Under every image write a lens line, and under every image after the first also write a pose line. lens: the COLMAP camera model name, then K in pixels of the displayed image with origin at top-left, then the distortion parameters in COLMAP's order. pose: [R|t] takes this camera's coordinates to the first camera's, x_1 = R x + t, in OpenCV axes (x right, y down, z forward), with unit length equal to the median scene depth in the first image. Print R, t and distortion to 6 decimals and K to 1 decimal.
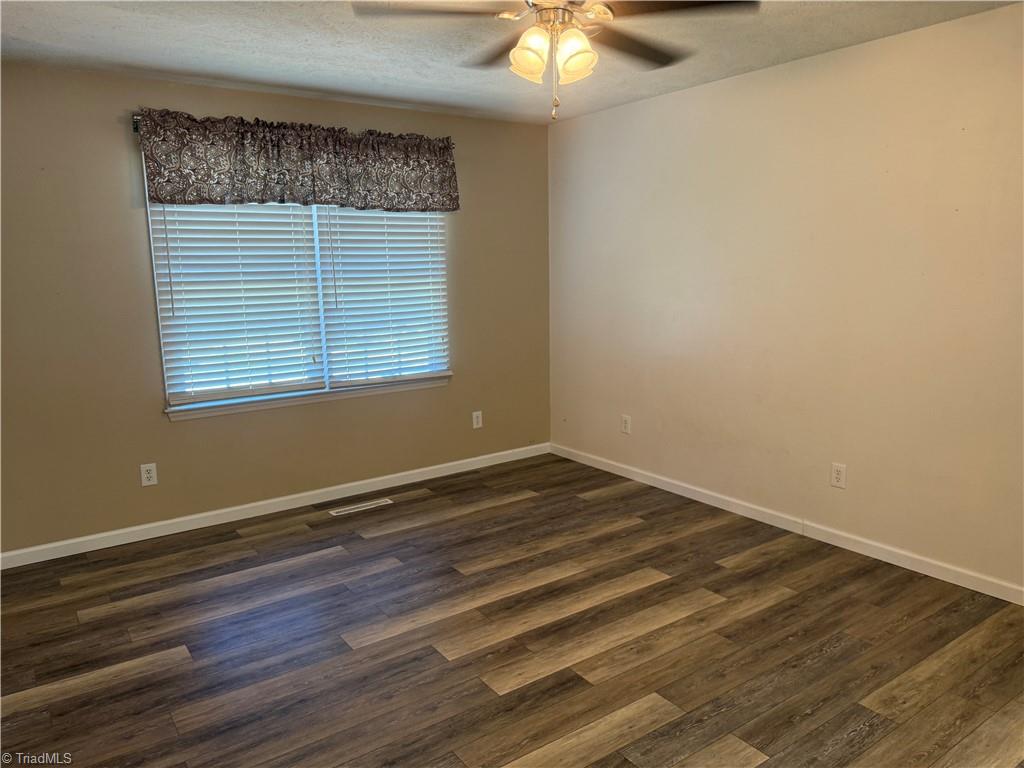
lens RADIAL K [[731.0, 0, 510.9], [0, 731.0, 383.6], [0, 0, 1]] dist [0.044991, -0.071114]
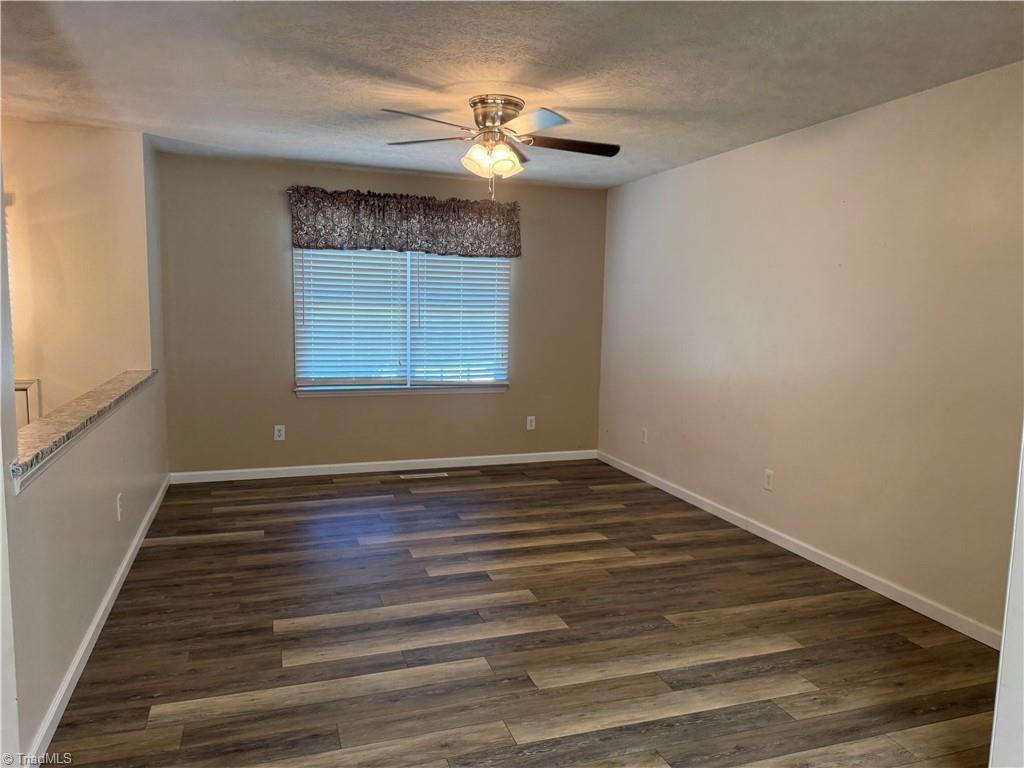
lens RADIAL K [[731.0, 0, 520.2], [0, 731.0, 384.1], [0, 0, 1]] dist [0.044991, -0.071114]
pose [[0.960385, 0.069495, -0.269873, 0.353344], [-0.084460, 0.995445, -0.044226, 0.052955], [0.265570, 0.065268, 0.961880, -0.275626]]
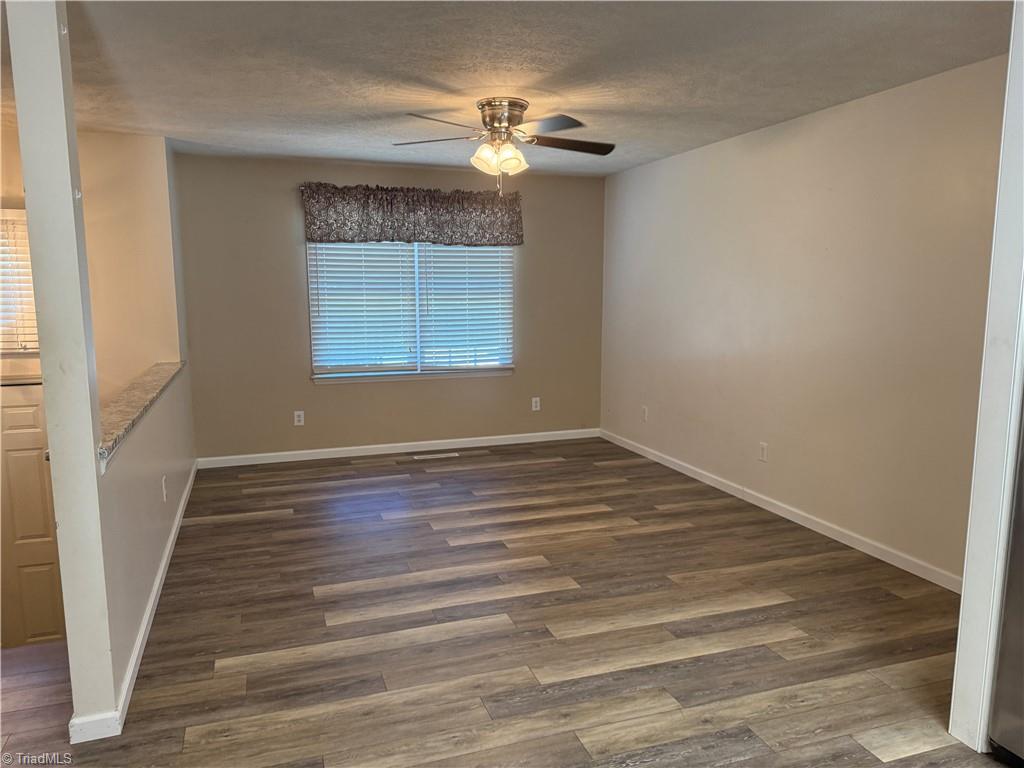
lens RADIAL K [[731.0, 0, 513.1], [0, 731.0, 390.6], [0, 0, 1]] dist [0.044991, -0.071114]
pose [[0.960375, 0.056820, -0.272858, 0.355603], [-0.062195, 0.998002, -0.011083, 0.056084], [0.271683, 0.027614, 0.961991, -0.354246]]
